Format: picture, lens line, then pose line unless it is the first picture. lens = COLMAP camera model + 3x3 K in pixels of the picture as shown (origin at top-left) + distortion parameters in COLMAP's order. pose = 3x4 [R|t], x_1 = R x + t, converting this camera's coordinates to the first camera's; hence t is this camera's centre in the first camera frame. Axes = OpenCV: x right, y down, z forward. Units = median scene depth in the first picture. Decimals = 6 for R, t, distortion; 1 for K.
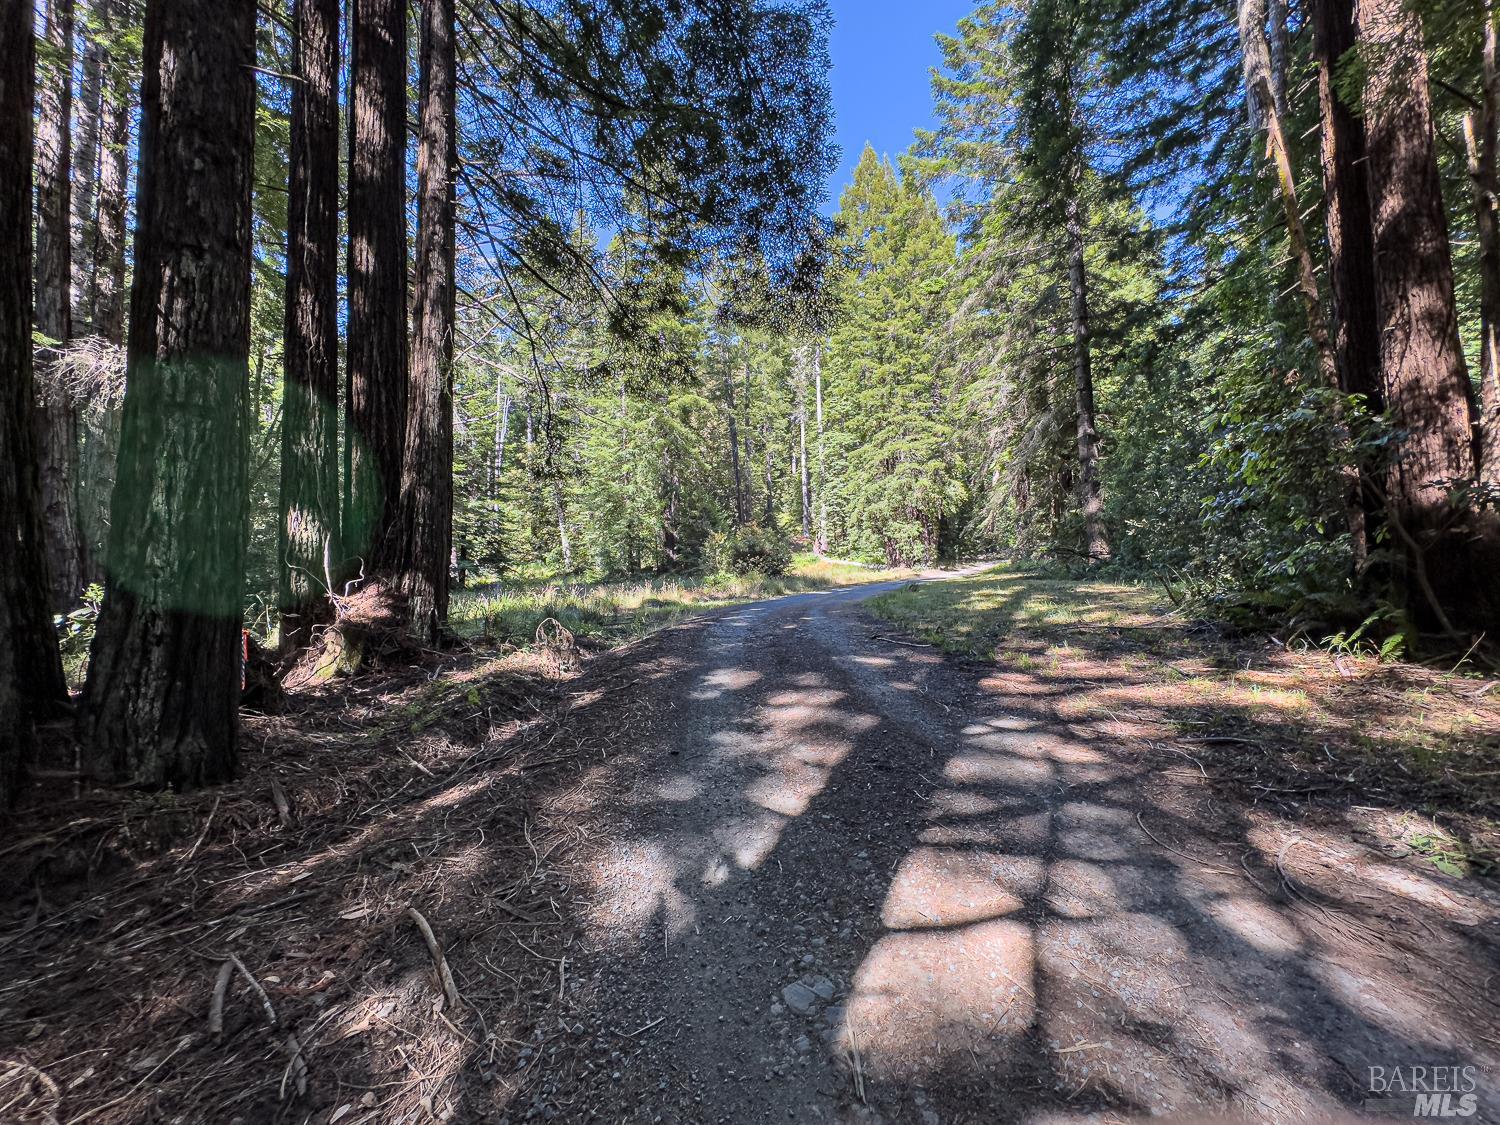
lens RADIAL K [[595.1, 0, 750.0], [0, 595.1, 562.5], [0, 0, 1]] dist [0.000766, -0.000168]
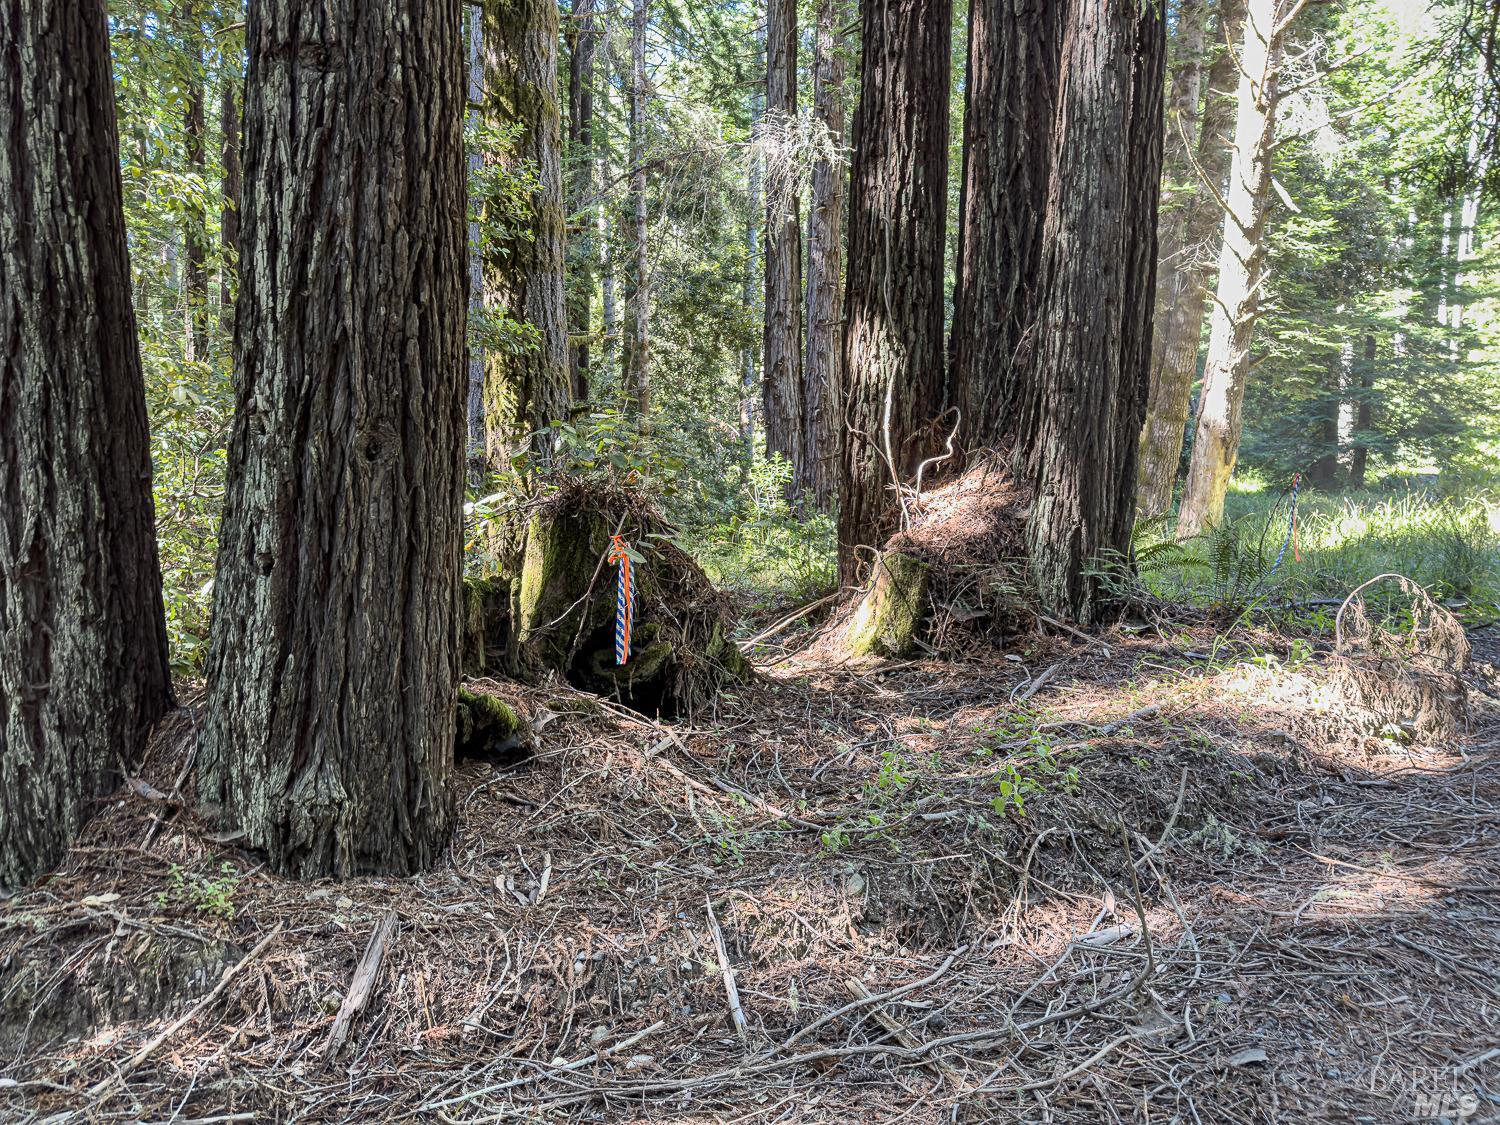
lens RADIAL K [[1054.7, 0, 759.0], [0, 1054.7, 565.0], [0, 0, 1]] dist [-0.006213, 0.014224]
pose [[0.542905, 0.092648, -0.834668, -0.028086], [0.007095, 0.993354, 0.114877, 0.017357], [0.839764, -0.068289, 0.538640, 0.417221]]
